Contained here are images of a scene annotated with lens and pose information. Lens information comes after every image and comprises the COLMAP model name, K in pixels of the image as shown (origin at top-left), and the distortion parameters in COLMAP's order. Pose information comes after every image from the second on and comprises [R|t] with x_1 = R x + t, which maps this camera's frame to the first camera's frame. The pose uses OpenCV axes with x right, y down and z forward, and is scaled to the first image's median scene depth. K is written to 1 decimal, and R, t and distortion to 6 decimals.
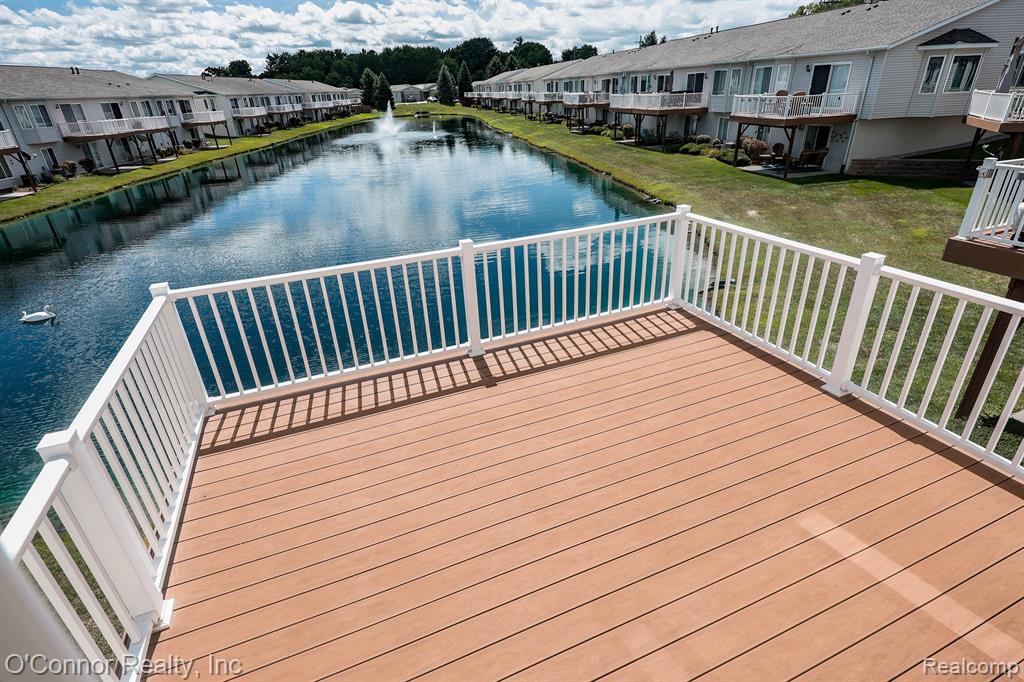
lens RADIAL K [[501.2, 0, 505.2], [0, 501.2, 336.3], [0, 0, 1]] dist [0.003349, 0.000811]
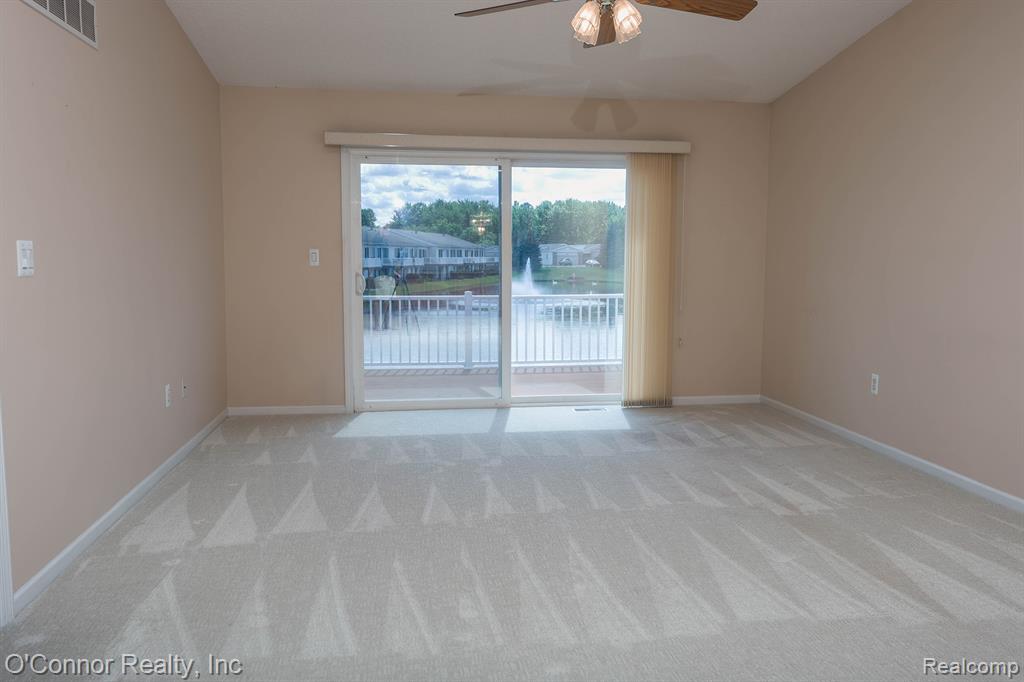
lens RADIAL K [[781.5, 0, 517.5], [0, 781.5, 347.1], [0, 0, 1]] dist [0.004467, -0.000682]
pose [[0.969281, 0.076077, -0.233894, 0.061811], [-0.149680, 0.937045, -0.315502, 0.062033], [0.195167, 0.340820, 0.919648, -0.105086]]
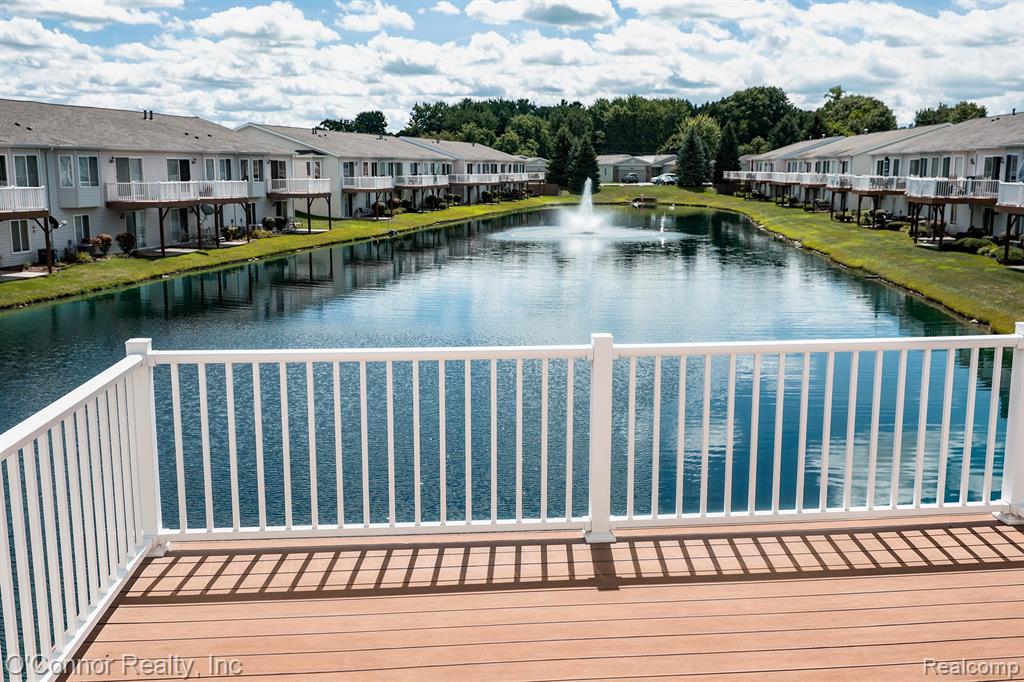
lens RADIAL K [[956.0, 0, 509.6], [0, 956.0, 337.1], [0, 0, 1]] dist [0.002843, 0.000000]
pose [[0.955825, 0.092389, -0.279040, 0.012093], [-0.165991, 0.953117, -0.253013, 0.010505], [0.242582, 0.288154, 0.926348, -0.006992]]
